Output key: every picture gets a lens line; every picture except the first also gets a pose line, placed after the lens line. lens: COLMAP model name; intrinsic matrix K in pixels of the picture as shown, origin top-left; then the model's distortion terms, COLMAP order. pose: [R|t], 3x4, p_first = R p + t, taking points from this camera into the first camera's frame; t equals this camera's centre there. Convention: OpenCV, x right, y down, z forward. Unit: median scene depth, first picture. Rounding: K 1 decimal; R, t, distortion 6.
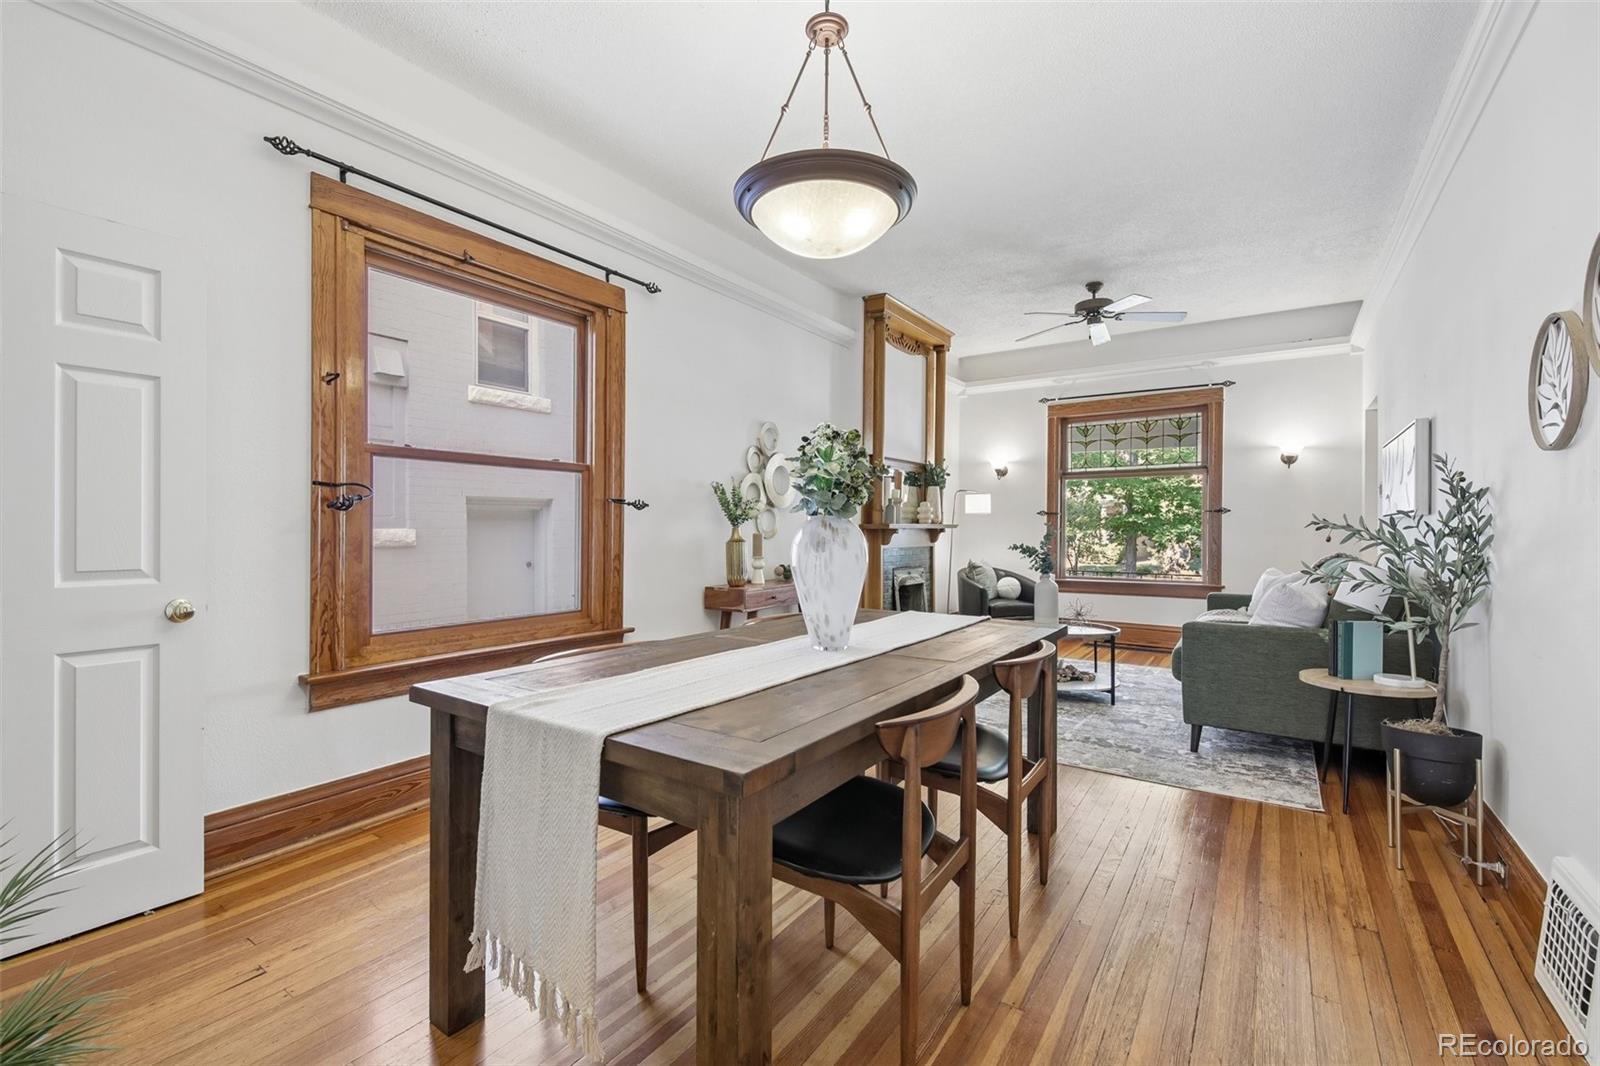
lens RADIAL K [[682.6, 0, 806.8], [0, 682.6, 531.1], [0, 0, 1]] dist [0.020785, -0.001478]
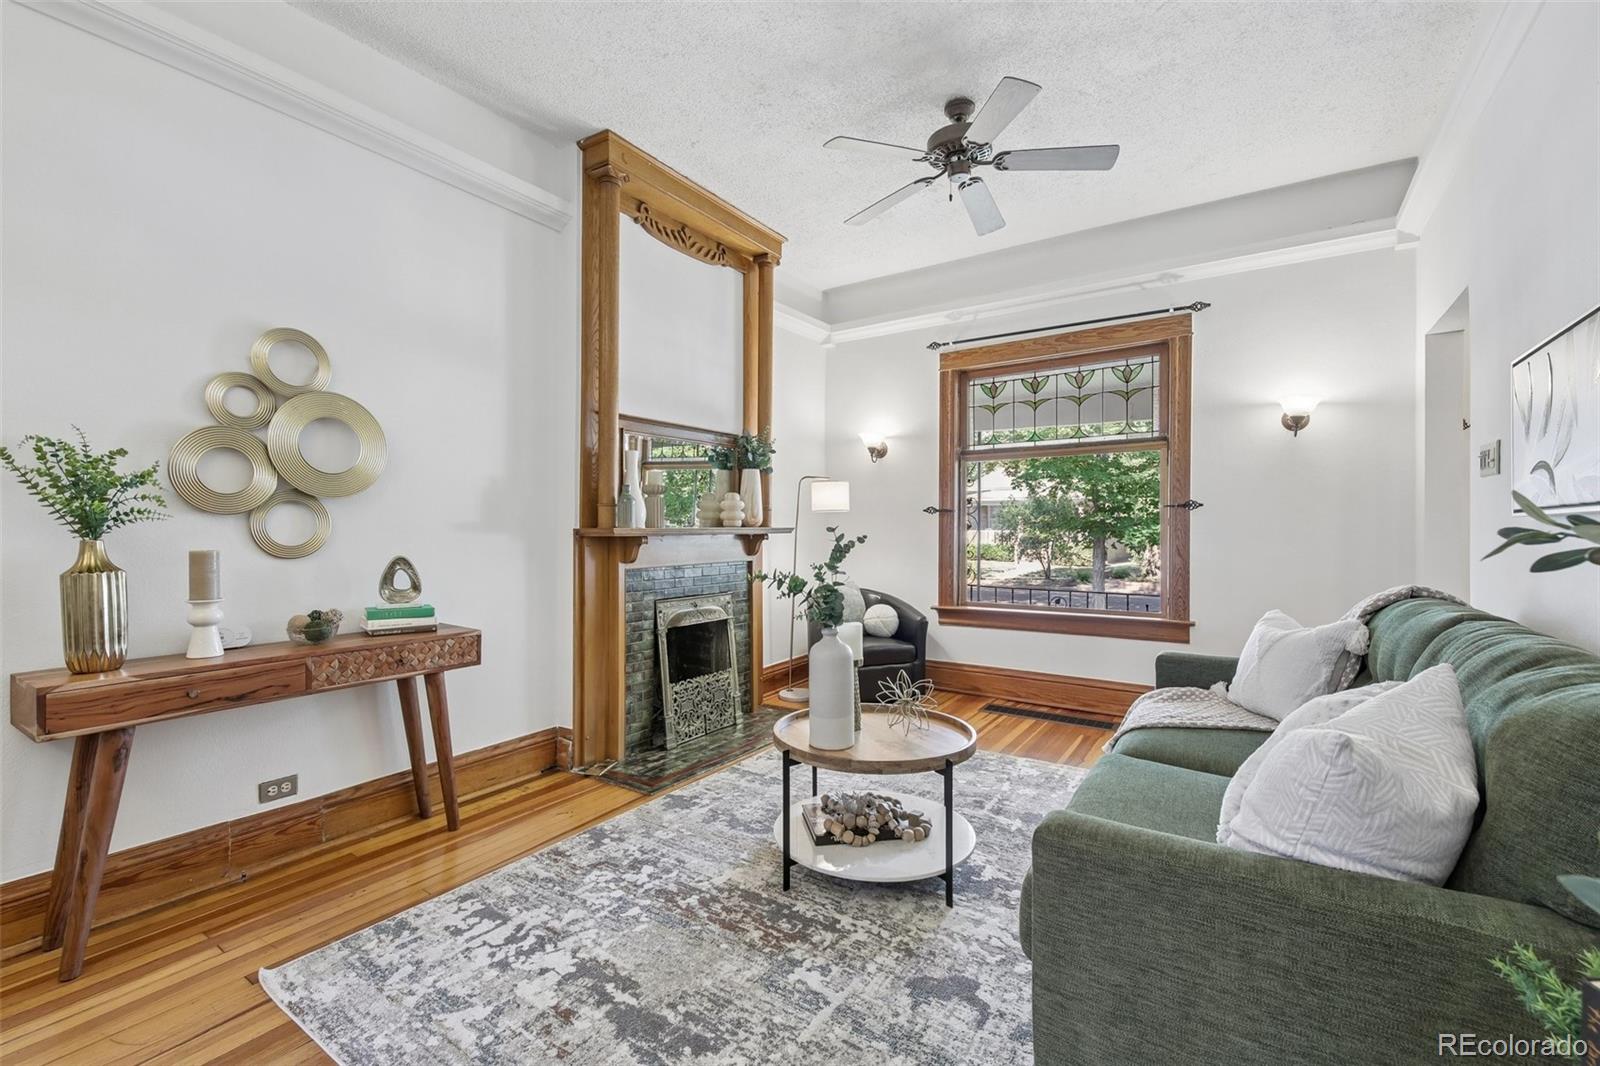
lens RADIAL K [[682.6, 0, 793.9], [0, 682.6, 531.9], [0, 0, 1]] dist [0.020785, -0.001478]
pose [[0.999995, -0.002726, 0.001660, 0.225094], [0.002724, 0.999996, 0.001006, -0.006314], [-0.001663, -0.001001, 0.999998, 0.346692]]
